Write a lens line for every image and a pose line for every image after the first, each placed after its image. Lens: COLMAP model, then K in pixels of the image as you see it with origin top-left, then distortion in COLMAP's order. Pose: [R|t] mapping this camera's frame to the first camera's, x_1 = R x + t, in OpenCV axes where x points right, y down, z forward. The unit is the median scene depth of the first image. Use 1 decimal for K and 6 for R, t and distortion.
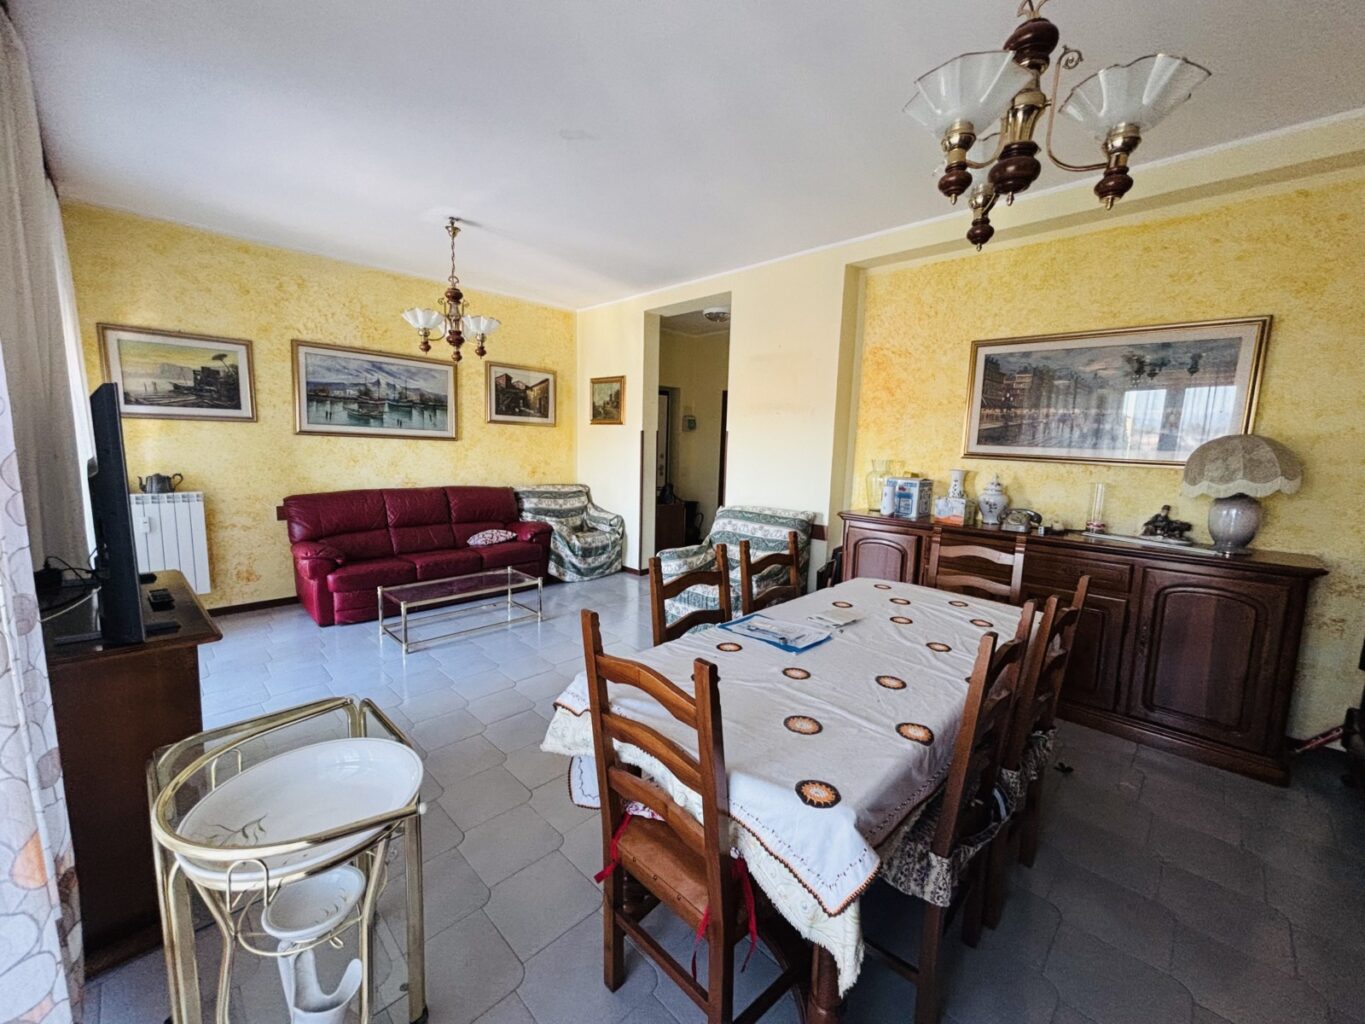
lens RADIAL K [[547.0, 0, 683.0], [0, 547.0, 509.6], [0, 0, 1]] dist [0.000034, -0.000186]
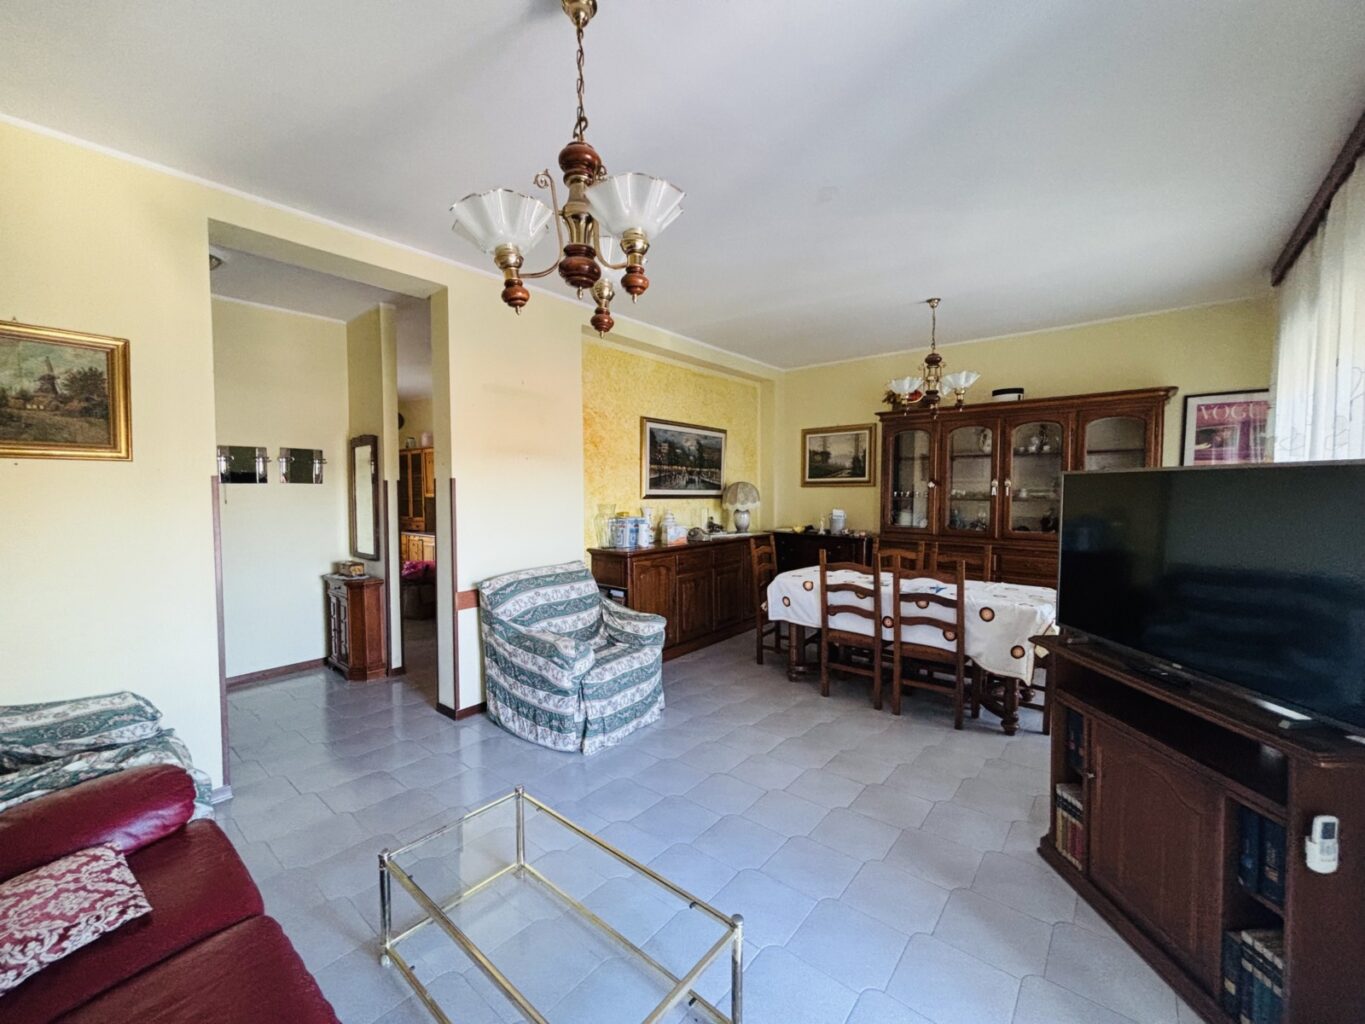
lens RADIAL K [[536.3, 0, 682.5], [0, 536.3, 512.0], [0, 0, 1]] dist [0.000058, 0.000001]
pose [[-0.083786, -0.070965, 0.993954, -0.634117], [0.123950, 0.988972, 0.081058, -0.118738], [-0.988745, 0.129992, -0.074066, 0.751169]]
